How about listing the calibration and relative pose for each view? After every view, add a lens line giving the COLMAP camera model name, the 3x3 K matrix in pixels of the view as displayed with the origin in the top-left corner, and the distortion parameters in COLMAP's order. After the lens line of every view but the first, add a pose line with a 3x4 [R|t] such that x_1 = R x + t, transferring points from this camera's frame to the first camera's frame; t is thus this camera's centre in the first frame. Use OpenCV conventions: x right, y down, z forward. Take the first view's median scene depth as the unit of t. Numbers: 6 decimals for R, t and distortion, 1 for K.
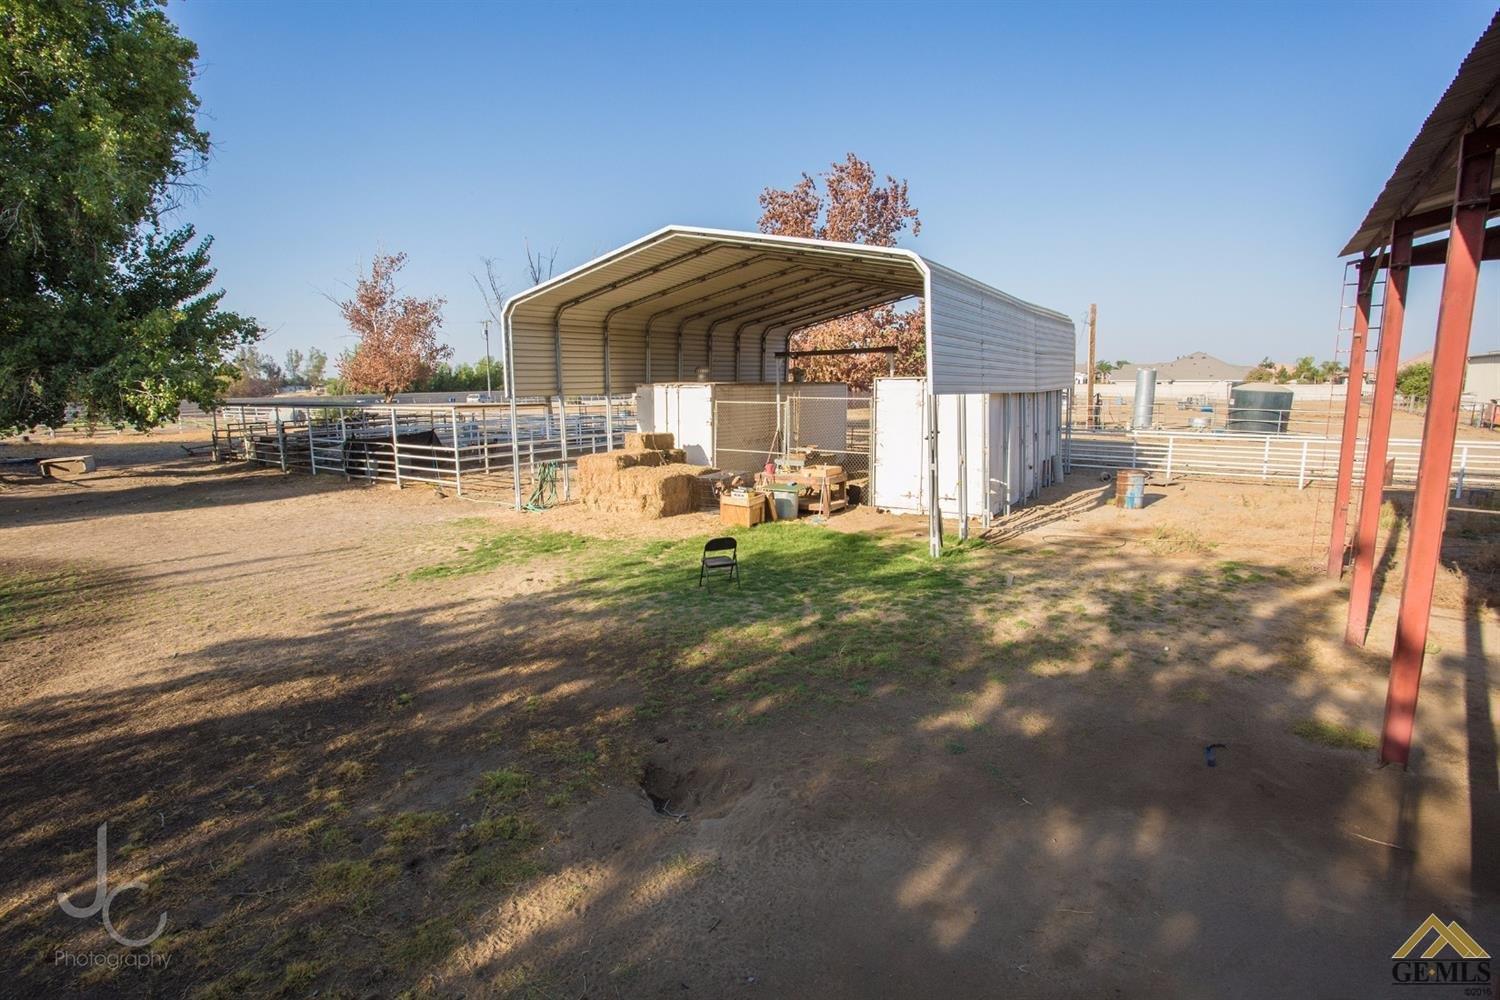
lens RADIAL K [[731.6, 0, 750.0], [0, 731.6, 500.0], [0, 0, 1]] dist [-0.003453, -0.000268]
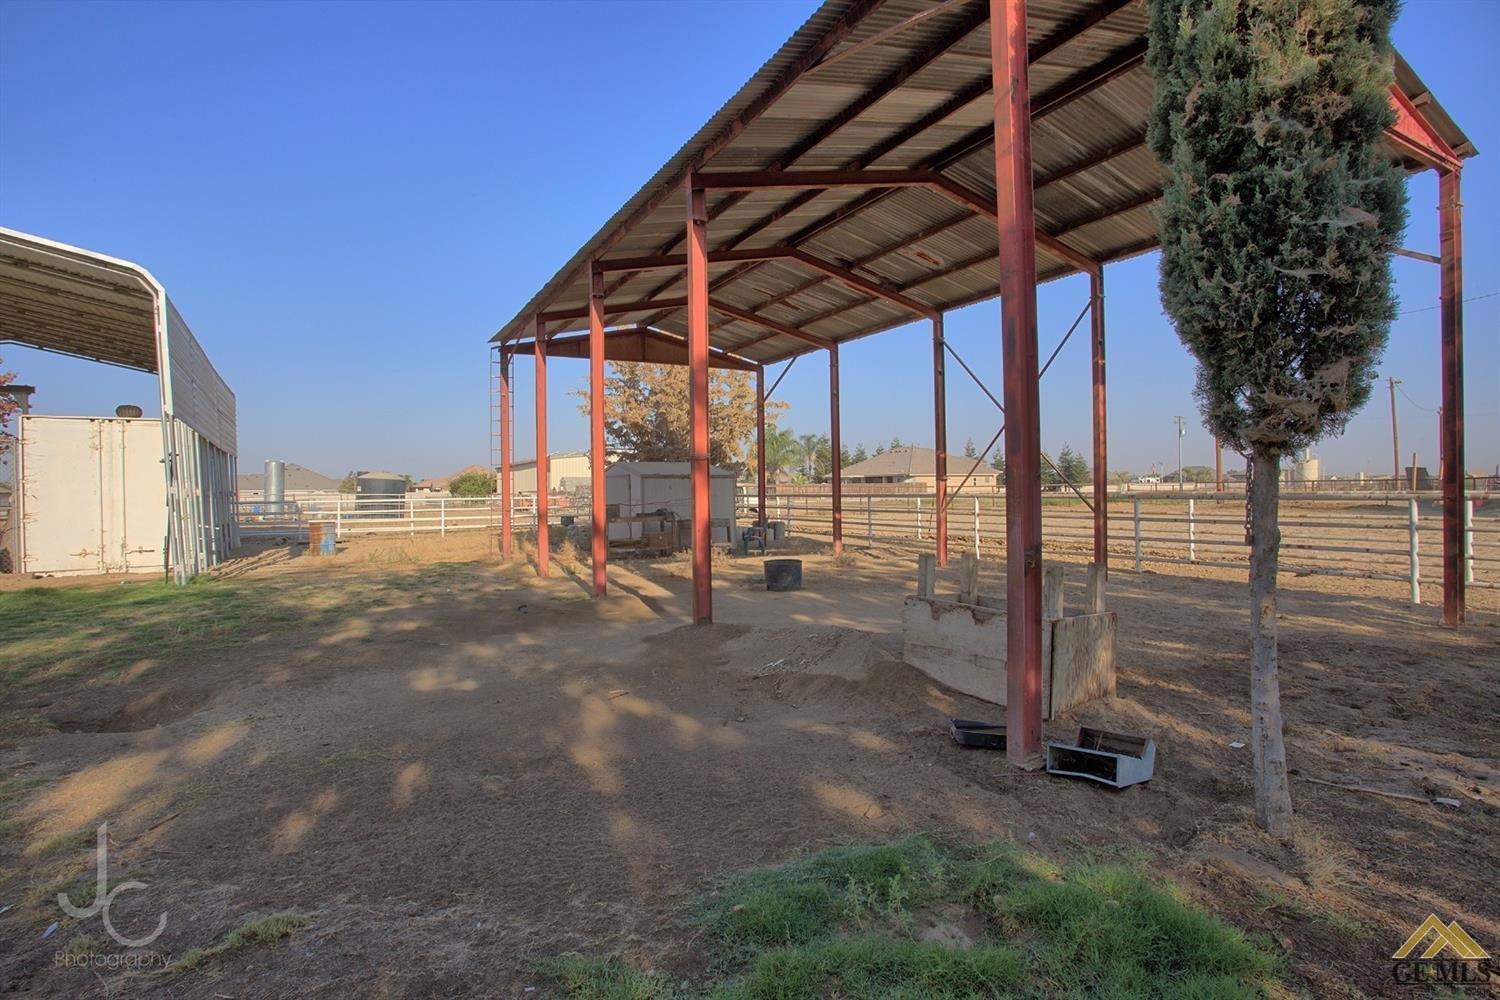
lens RADIAL K [[731.6, 0, 750.0], [0, 731.6, 500.0], [0, 0, 1]] dist [-0.003453, -0.000268]
pose [[0.412989, -0.000394, 0.910736, -0.373282], [0.169029, 0.982659, -0.076224, 0.205526], [-0.894913, 0.185420, 0.405894, -0.060564]]
